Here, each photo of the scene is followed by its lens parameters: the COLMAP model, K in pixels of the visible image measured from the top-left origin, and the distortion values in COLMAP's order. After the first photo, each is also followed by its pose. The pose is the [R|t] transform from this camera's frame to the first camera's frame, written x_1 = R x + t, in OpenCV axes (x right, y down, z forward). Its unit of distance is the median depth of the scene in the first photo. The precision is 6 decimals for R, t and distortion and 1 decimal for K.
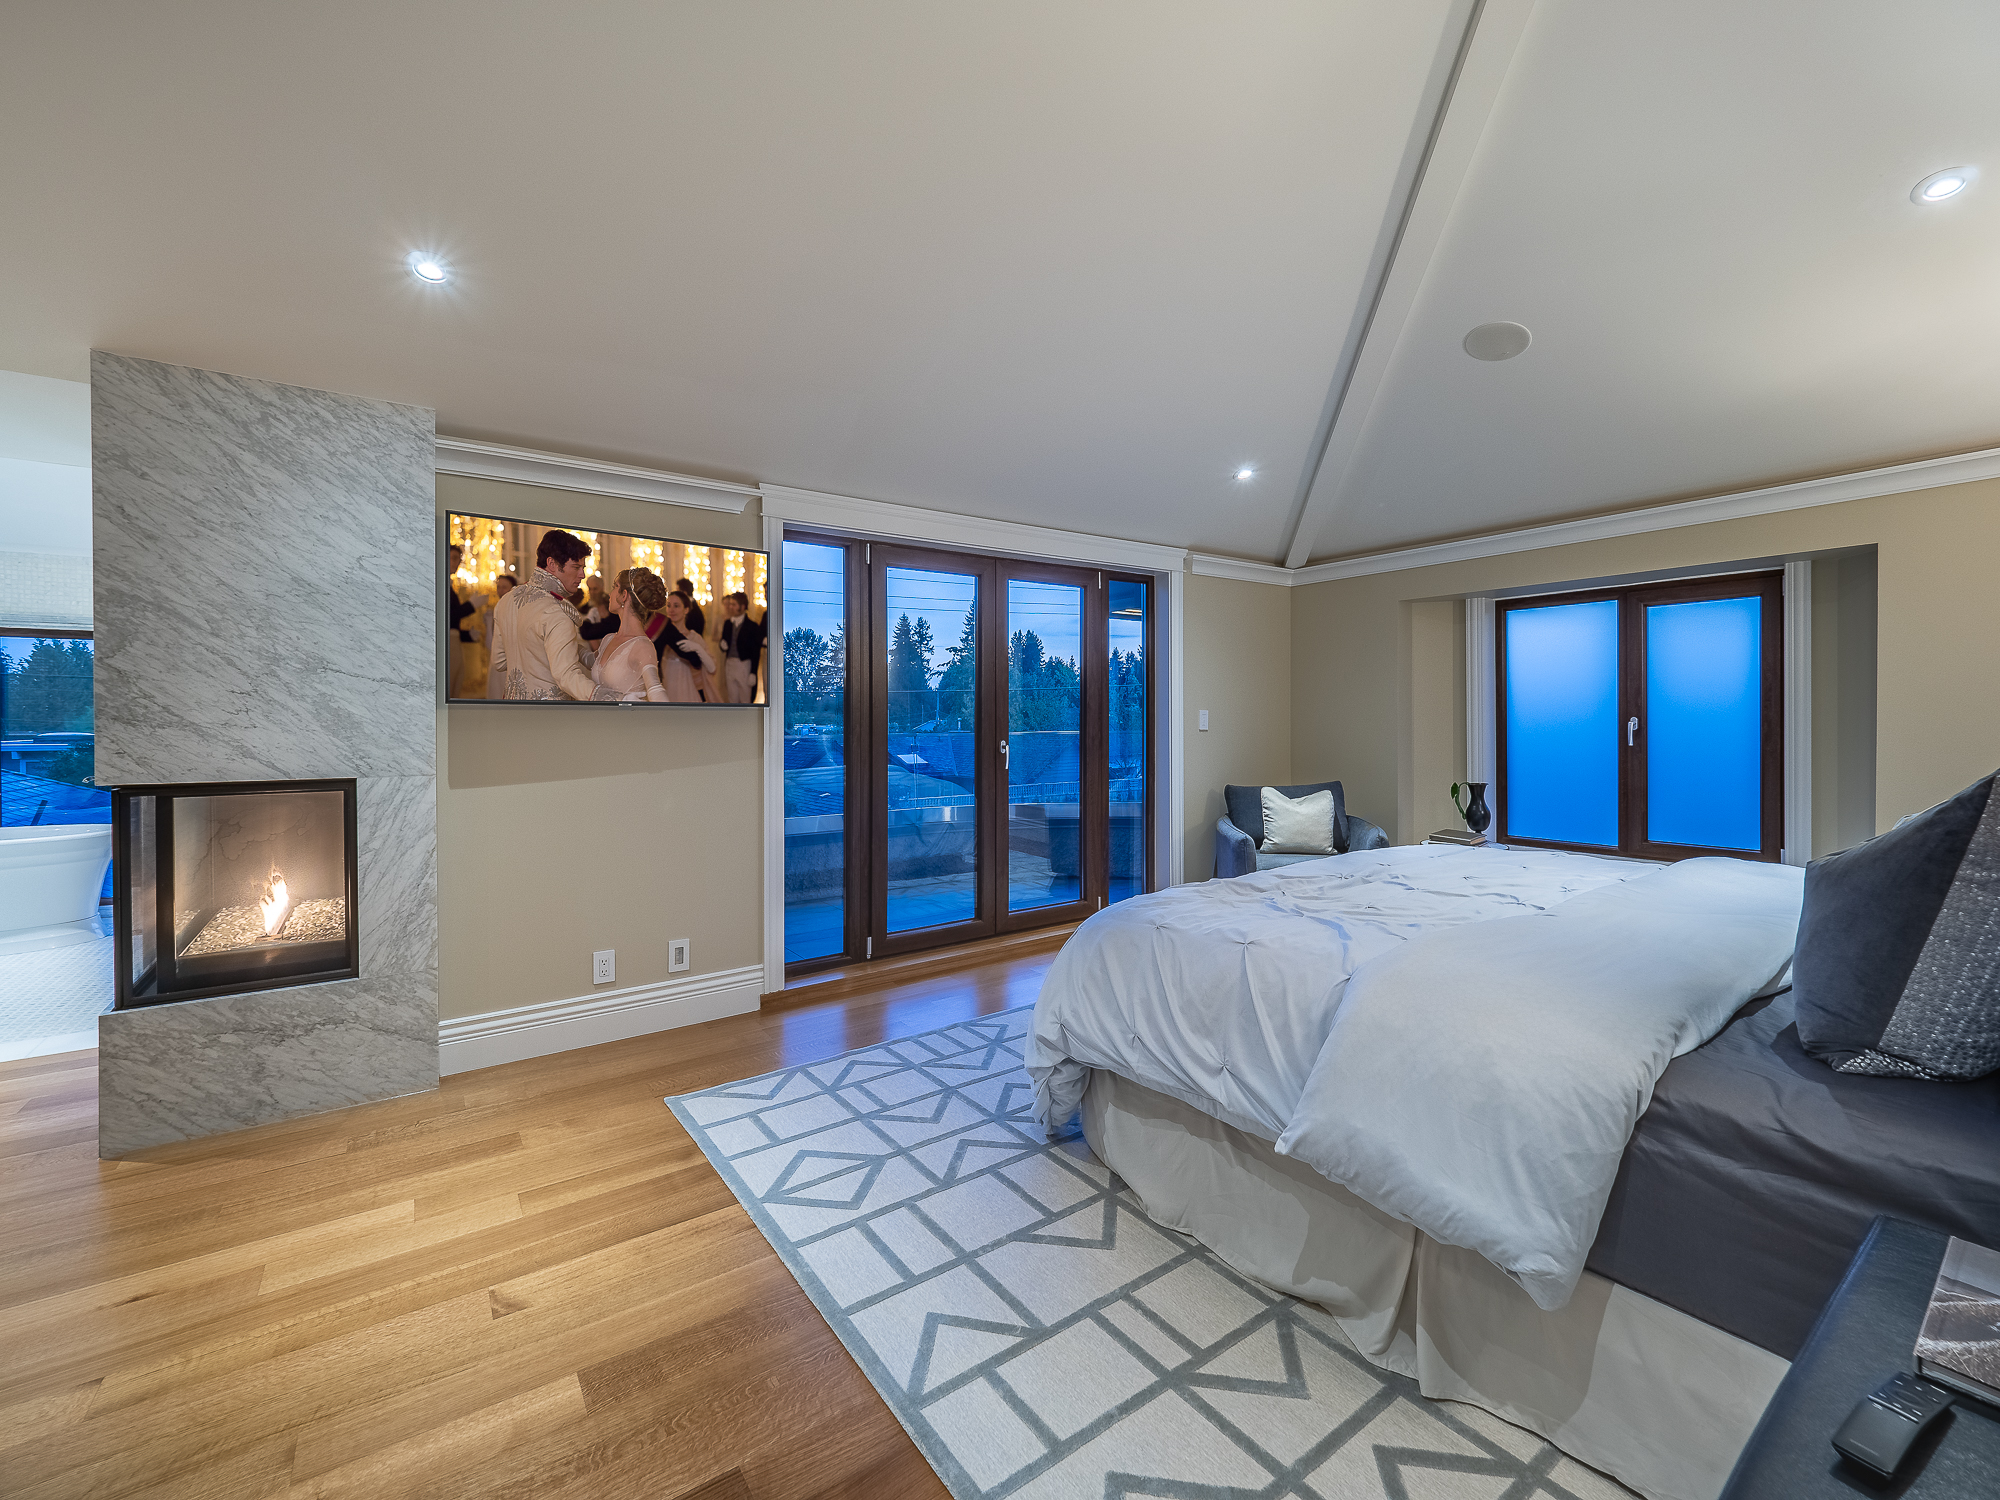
lens RADIAL K [[851.6, 0, 993.3], [0, 851.6, 721.6], [0, 0, 1]] dist [-0.002194, -0.002548]
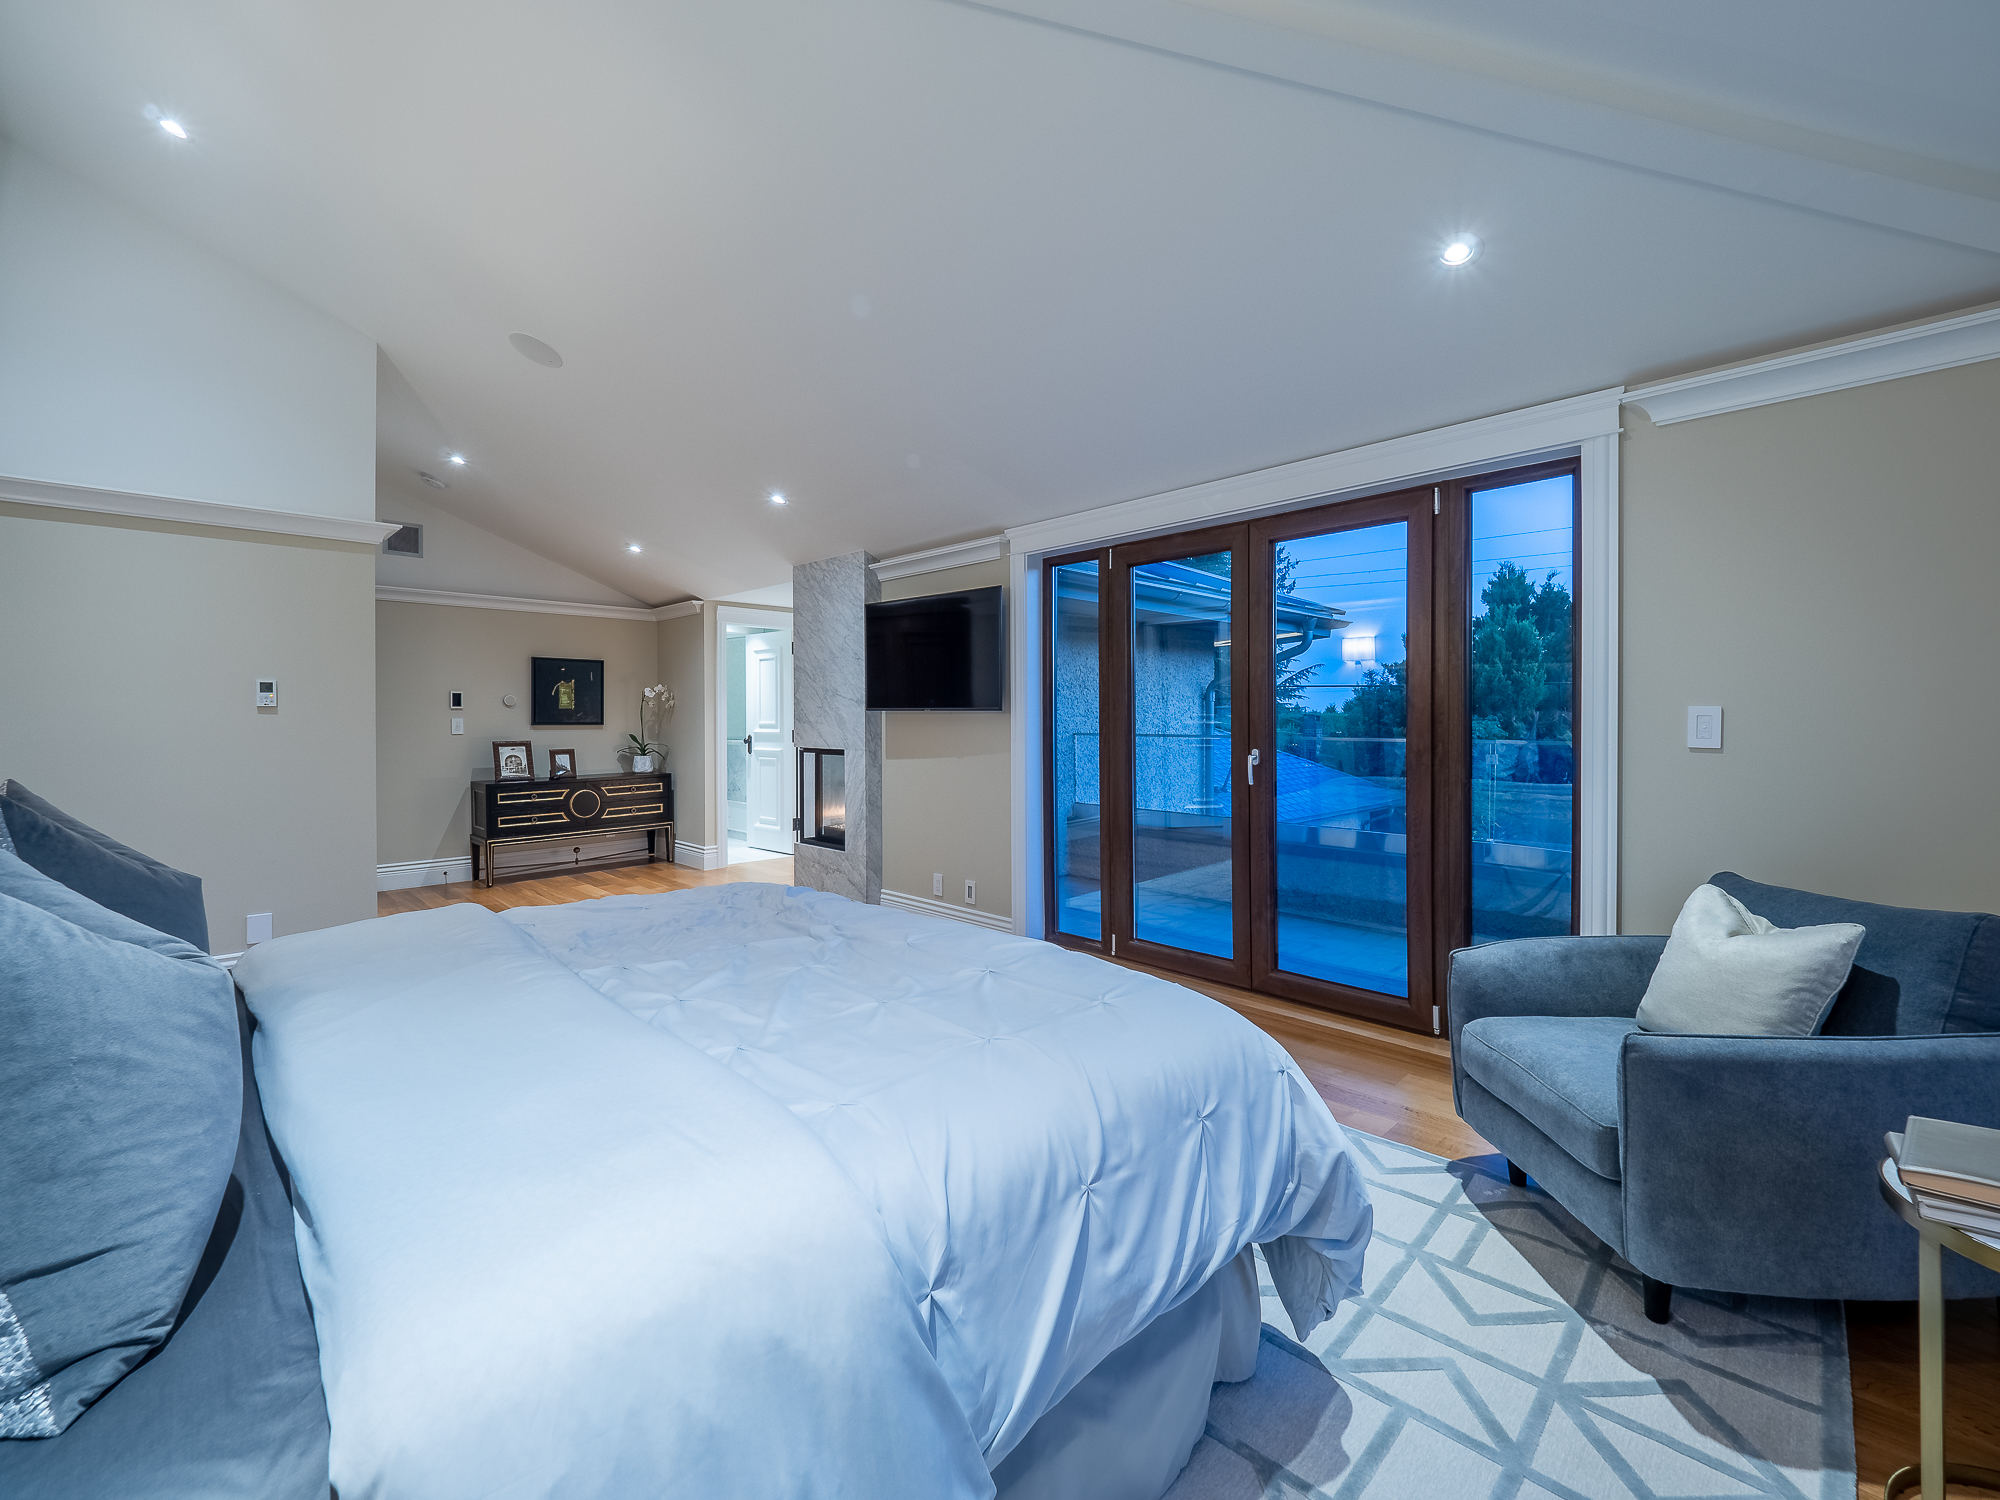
lens RADIAL K [[851.6, 0, 1009.6], [0, 851.6, 730.2], [0, 0, 1]] dist [-0.002194, -0.002548]
pose [[0.162195, 0.012195, -0.986683, 1.260032], [-0.008032, 0.999907, 0.011038, -0.002592], [0.986726, 0.006135, 0.162278, 1.063207]]
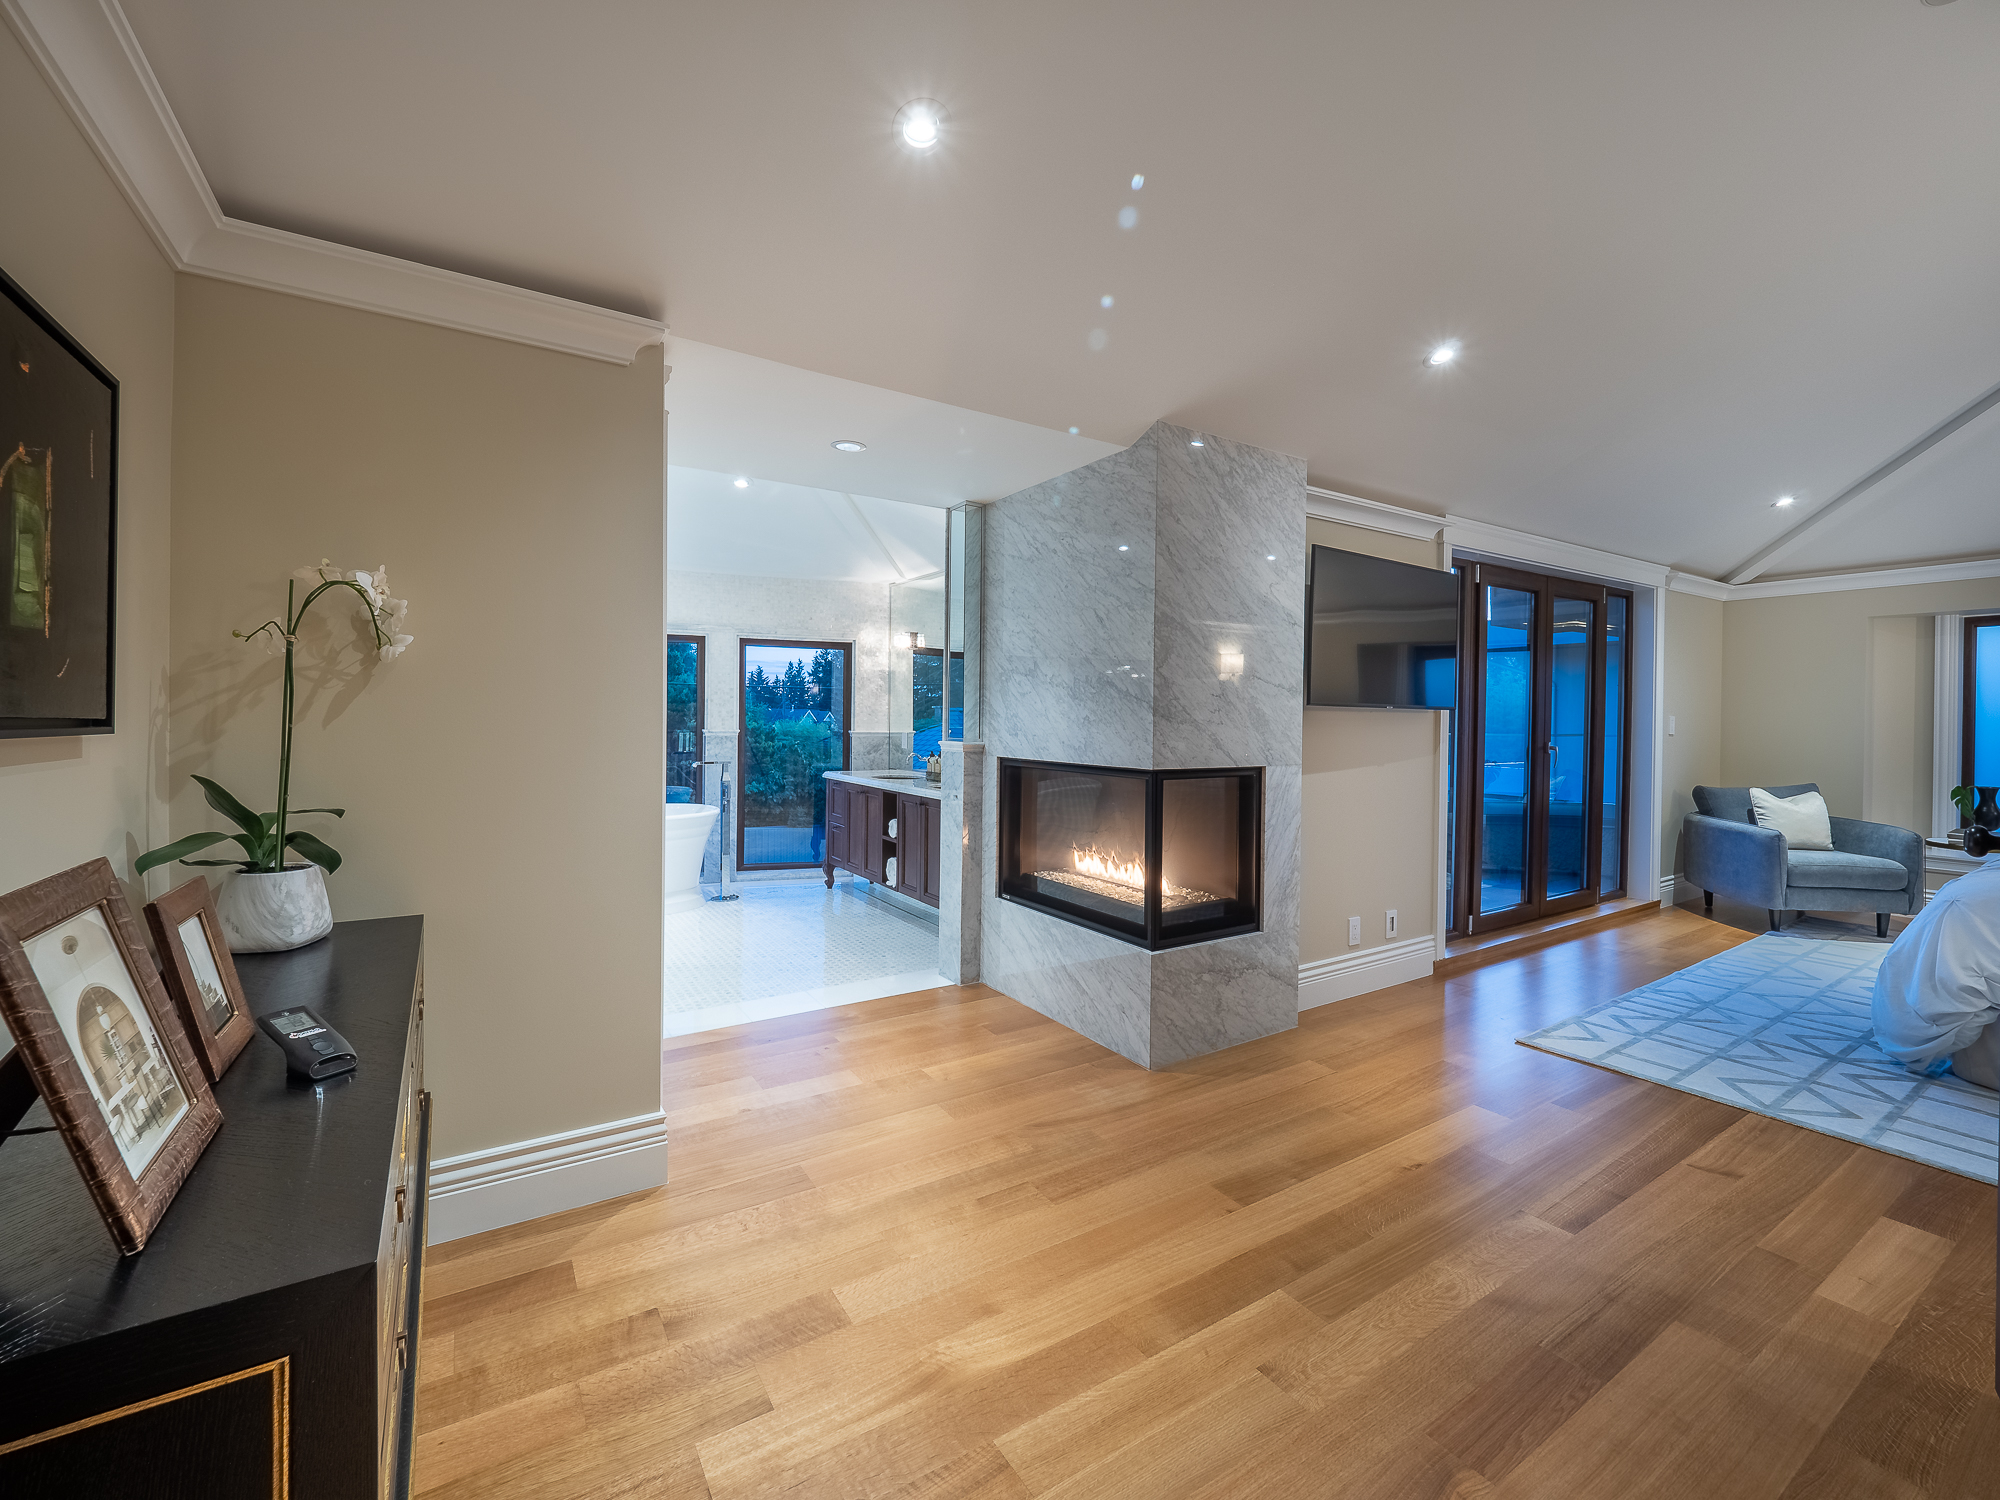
lens RADIAL K [[851.6, 0, 1012.6], [0, 851.6, 720.3], [0, 0, 1]] dist [-0.002194, -0.002548]
pose [[0.998940, 0.013532, -0.043992, -1.062558], [-0.013476, 0.999908, 0.001585, 0.003249], [0.044009, -0.000990, 0.999031, -0.229086]]
